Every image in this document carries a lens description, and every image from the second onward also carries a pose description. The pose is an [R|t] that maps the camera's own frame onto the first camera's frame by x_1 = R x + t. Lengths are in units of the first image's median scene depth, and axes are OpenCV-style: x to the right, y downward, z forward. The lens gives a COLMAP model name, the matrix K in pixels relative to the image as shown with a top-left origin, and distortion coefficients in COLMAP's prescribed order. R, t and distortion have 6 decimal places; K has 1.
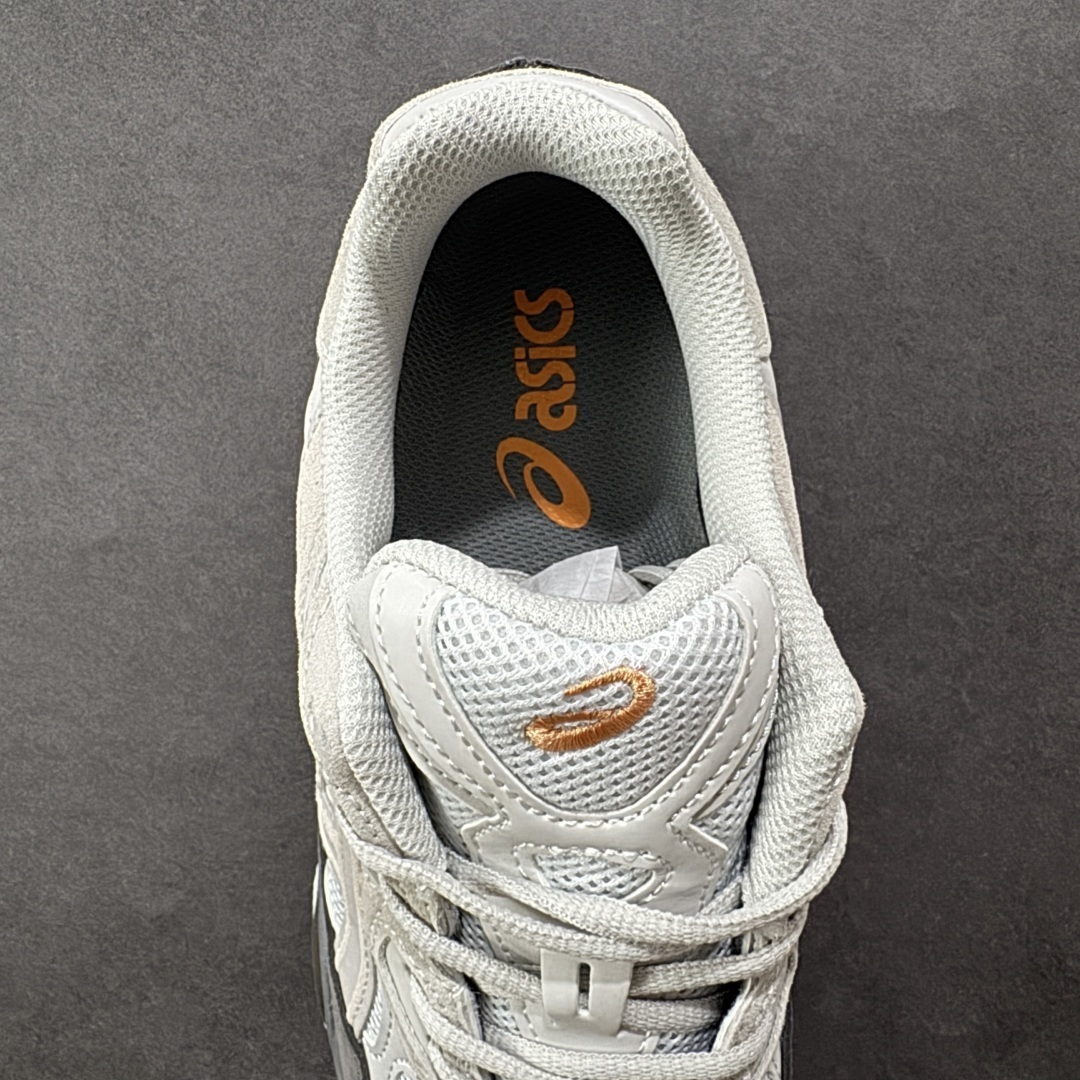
lens RADIAL K [[1498.3, 0, 539.9], [0, 1498.3, 537.9], [0, 0, 1]] dist [-0.001750, 0.000000]
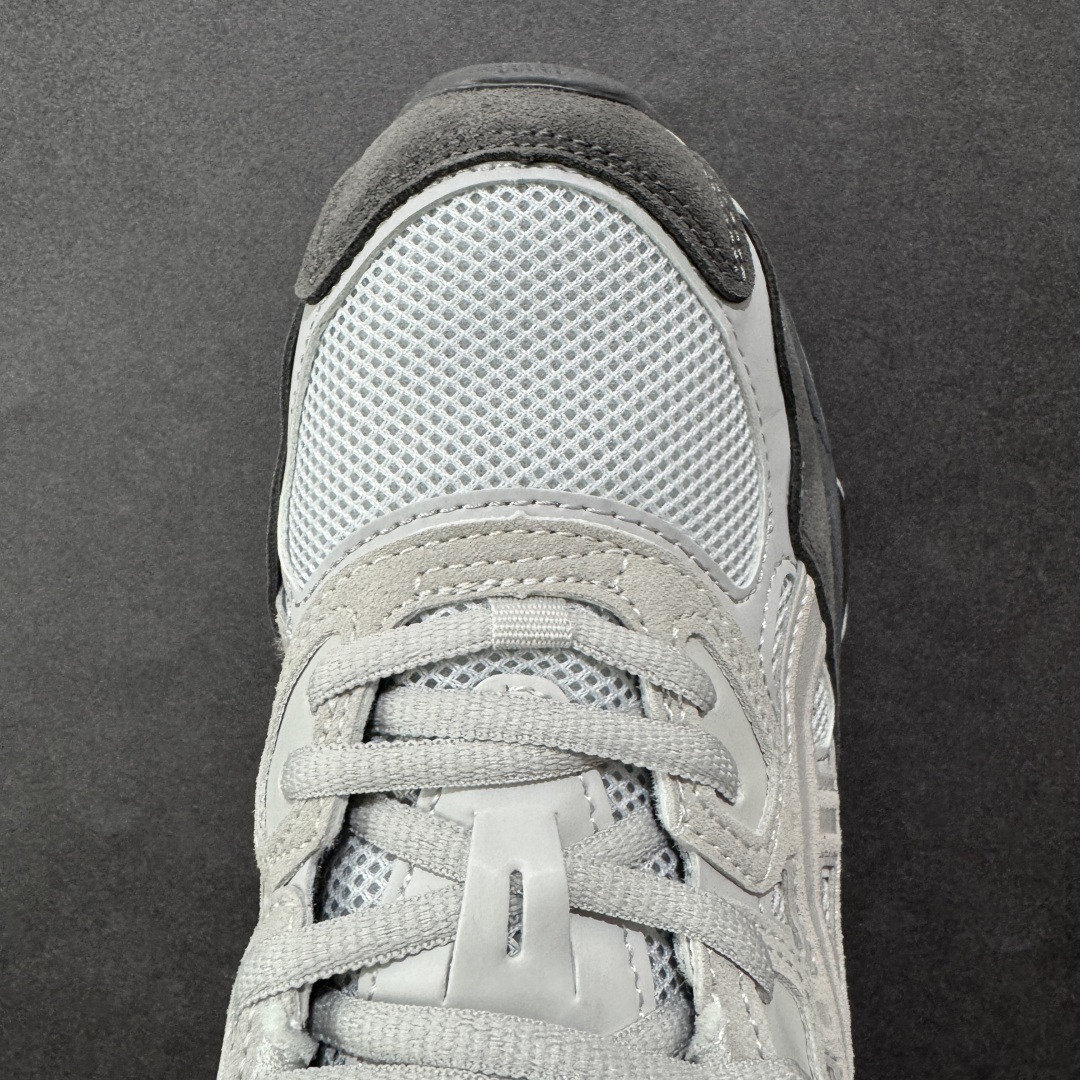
lens RADIAL K [[1498.3, 0, 532.8], [0, 1498.3, 530.1], [0, 0, 1]] dist [-0.001750, 0.000000]
pose [[0.999873, -0.012587, -0.009767, 0.001301], [0.013480, 0.995146, 0.097480, -0.007913], [0.008493, -0.097599, 0.995190, 0.159751]]
